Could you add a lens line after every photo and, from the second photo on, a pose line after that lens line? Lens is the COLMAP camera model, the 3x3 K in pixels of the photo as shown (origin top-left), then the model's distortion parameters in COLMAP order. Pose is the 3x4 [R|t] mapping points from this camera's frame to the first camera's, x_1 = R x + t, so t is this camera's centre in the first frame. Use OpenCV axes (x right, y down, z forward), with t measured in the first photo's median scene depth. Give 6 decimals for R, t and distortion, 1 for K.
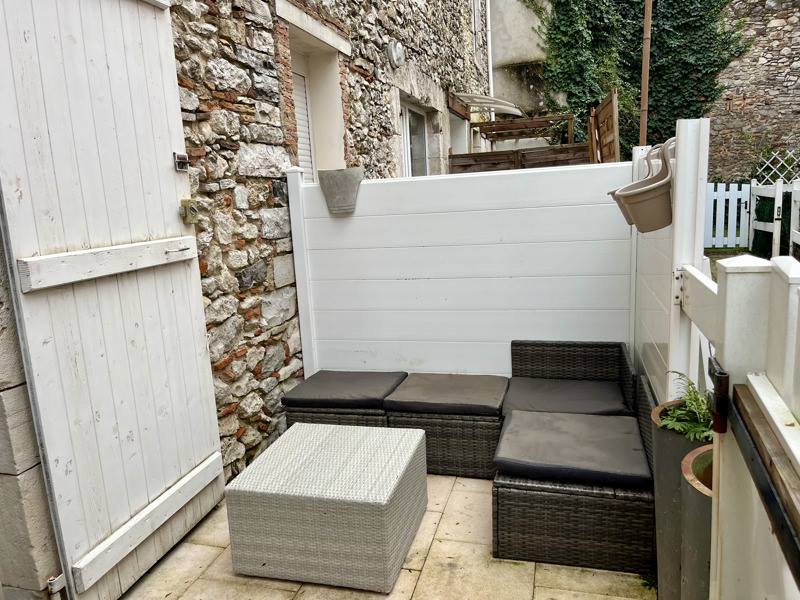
lens RADIAL K [[598.6, 0, 399.5], [0, 598.6, 299.5], [0, 0, 1]] dist [0.009525, -0.007614]
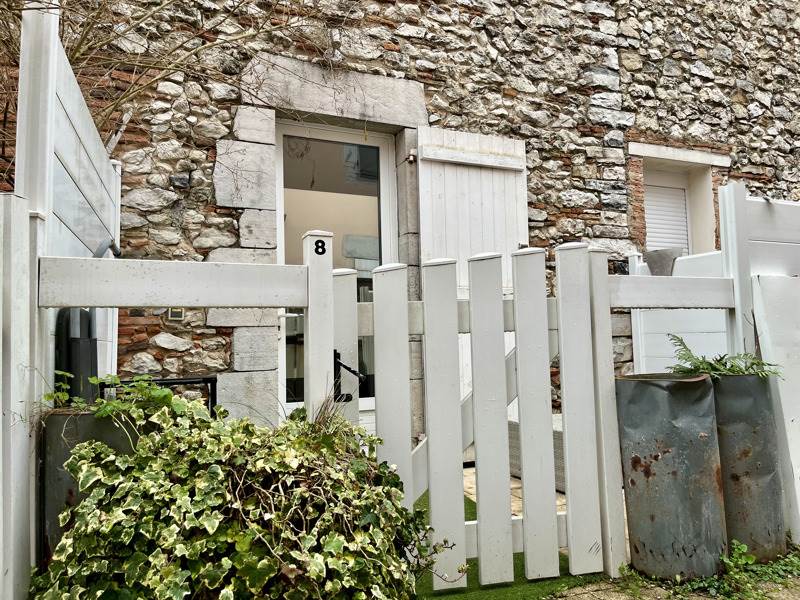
lens RADIAL K [[598.6, 0, 400.6], [0, 598.6, 299.3], [0, 0, 1]] dist [0.009525, -0.007614]
pose [[0.575721, -0.007843, -0.817609, 0.746746], [-0.167822, 0.977531, -0.127550, 0.179047], [0.800238, 0.210645, 0.561469, -0.236740]]
